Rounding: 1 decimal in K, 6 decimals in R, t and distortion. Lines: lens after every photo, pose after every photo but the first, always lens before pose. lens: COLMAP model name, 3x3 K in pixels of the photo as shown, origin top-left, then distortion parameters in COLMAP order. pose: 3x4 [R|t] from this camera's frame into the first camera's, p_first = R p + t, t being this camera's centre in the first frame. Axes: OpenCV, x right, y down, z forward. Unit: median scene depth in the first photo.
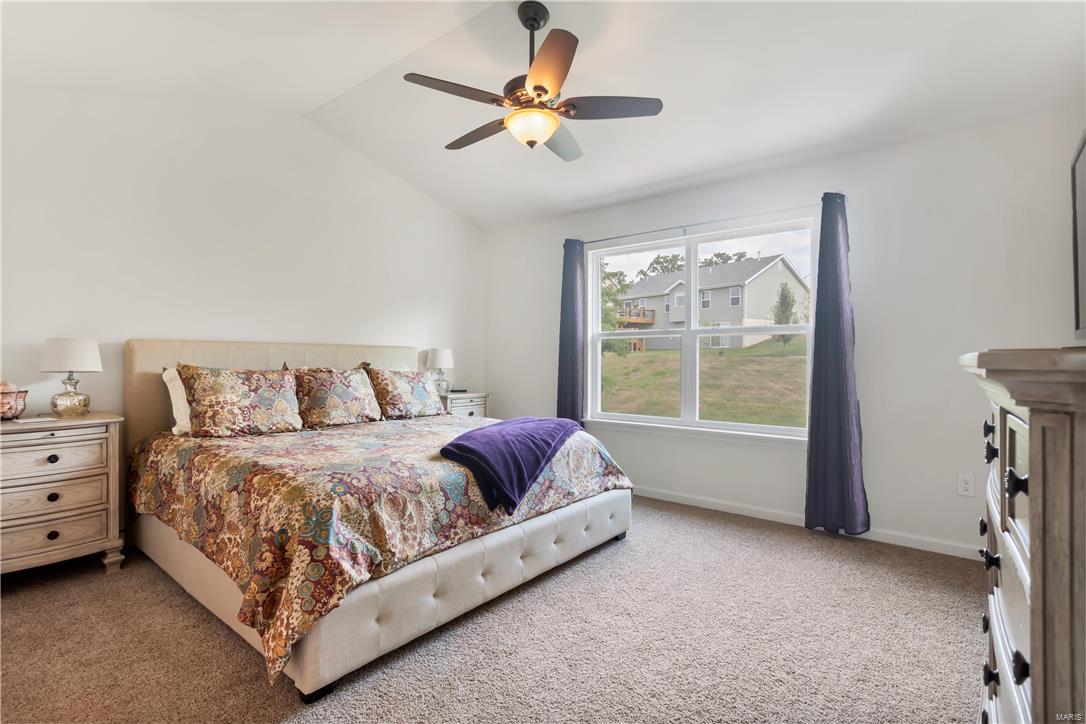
lens RADIAL K [[519.9, 0, 543.0], [0, 519.9, 362.0], [0, 0, 1]] dist [0.001520, 0.000071]
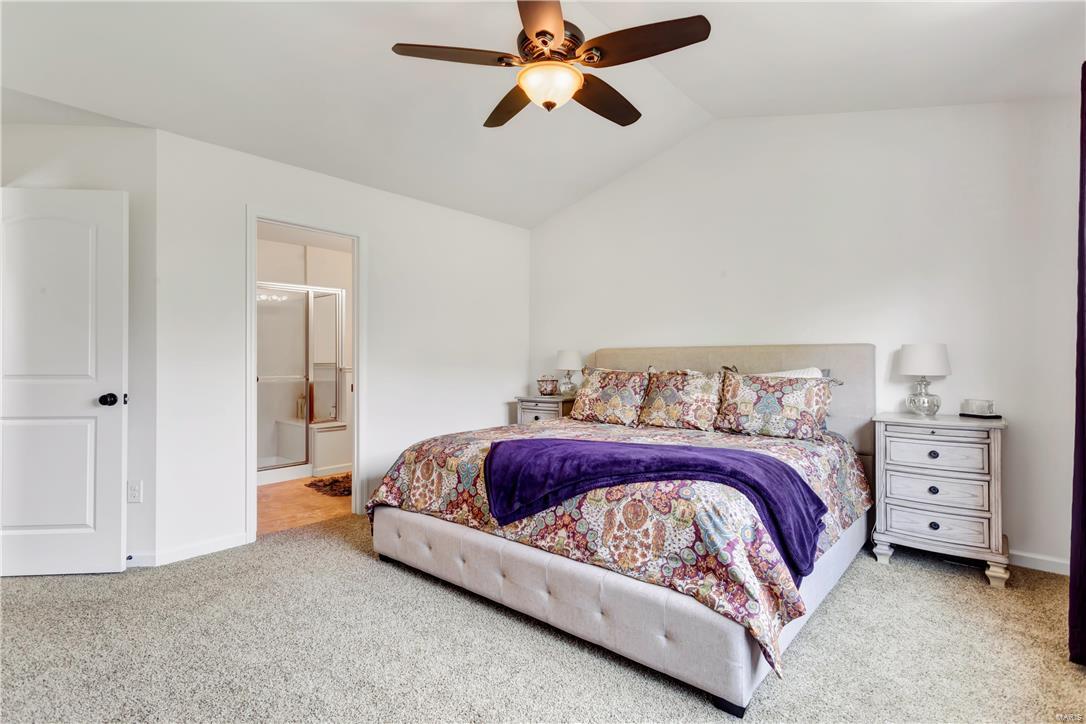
lens RADIAL K [[532.0, 0, 543.0], [0, 532.0, 362.0], [0, 0, 1]] dist [0.001631, 0.000307]
pose [[-0.040254, -0.003859, -0.999182, 0.749931], [-0.001951, 0.999991, -0.003784, -0.001278], [0.999188, 0.001797, -0.040261, 0.921007]]
